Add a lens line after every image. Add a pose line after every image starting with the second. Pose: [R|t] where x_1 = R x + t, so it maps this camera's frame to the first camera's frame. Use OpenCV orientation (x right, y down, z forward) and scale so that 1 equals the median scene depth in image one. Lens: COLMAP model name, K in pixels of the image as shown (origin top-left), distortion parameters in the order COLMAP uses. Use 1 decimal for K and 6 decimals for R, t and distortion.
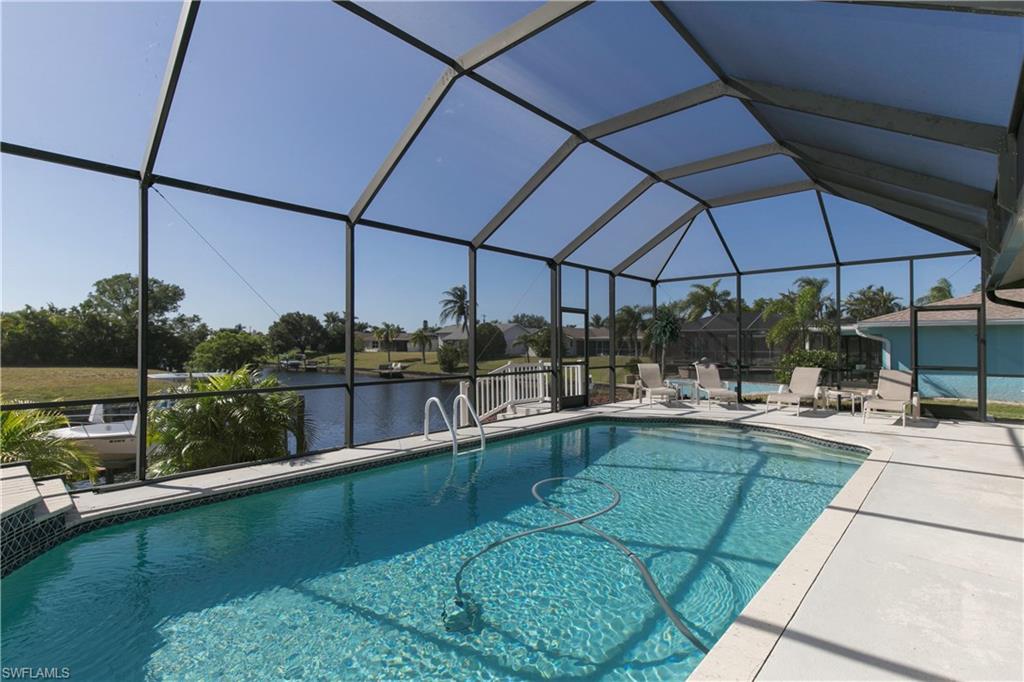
lens RADIAL K [[488.7, 0, 526.1], [0, 488.7, 340.4], [0, 0, 1]] dist [0.017224, 0.000197]
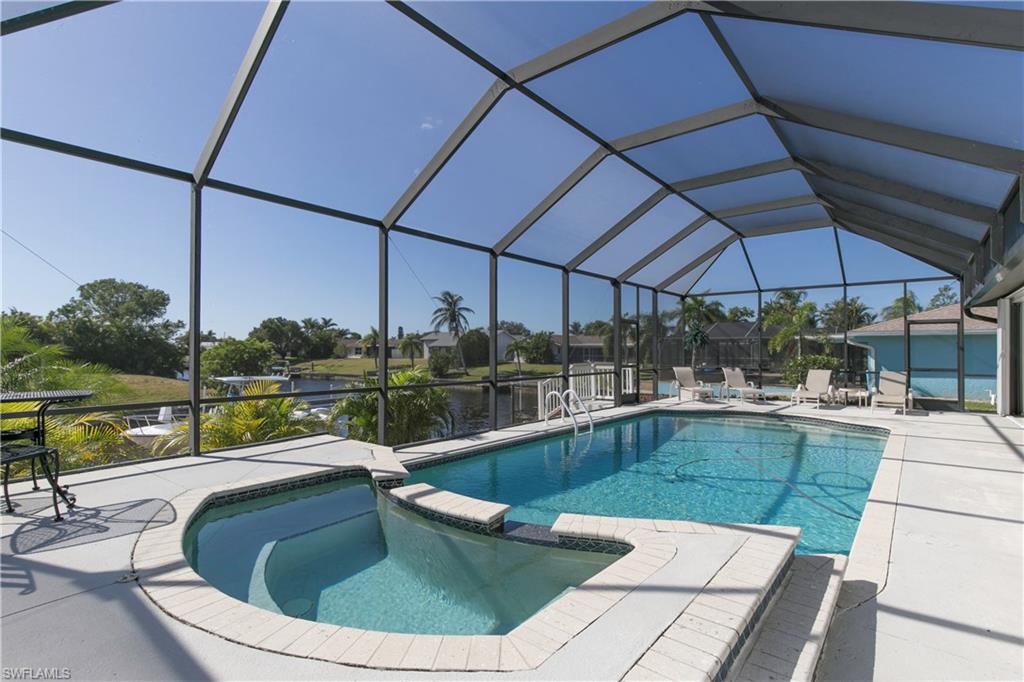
lens RADIAL K [[492.0, 0, 524.7], [0, 492.0, 345.3], [0, 0, 1]] dist [0.017622, -0.000277]
pose [[0.998661, 0.002562, 0.051672, -0.194368], [-0.002352, 0.999989, -0.004136, 0.001366], [-0.051682, 0.004009, 0.998656, -0.159329]]
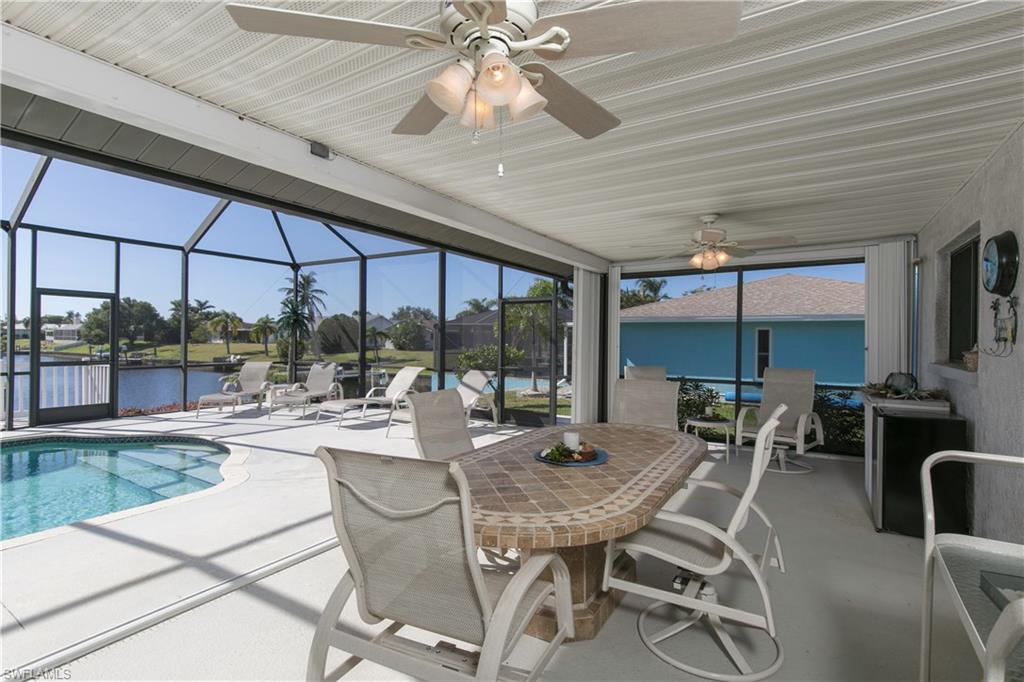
lens RADIAL K [[469.5, 0, 512.0], [0, 469.5, 341.0], [0, 0, 1]] dist [0.024684, 0.000160]
pose [[0.982045, 0.008484, 0.188454, 0.547453], [-0.011500, 0.999823, 0.014916, -0.005317], [-0.188294, -0.016816, 0.981969, 0.135859]]
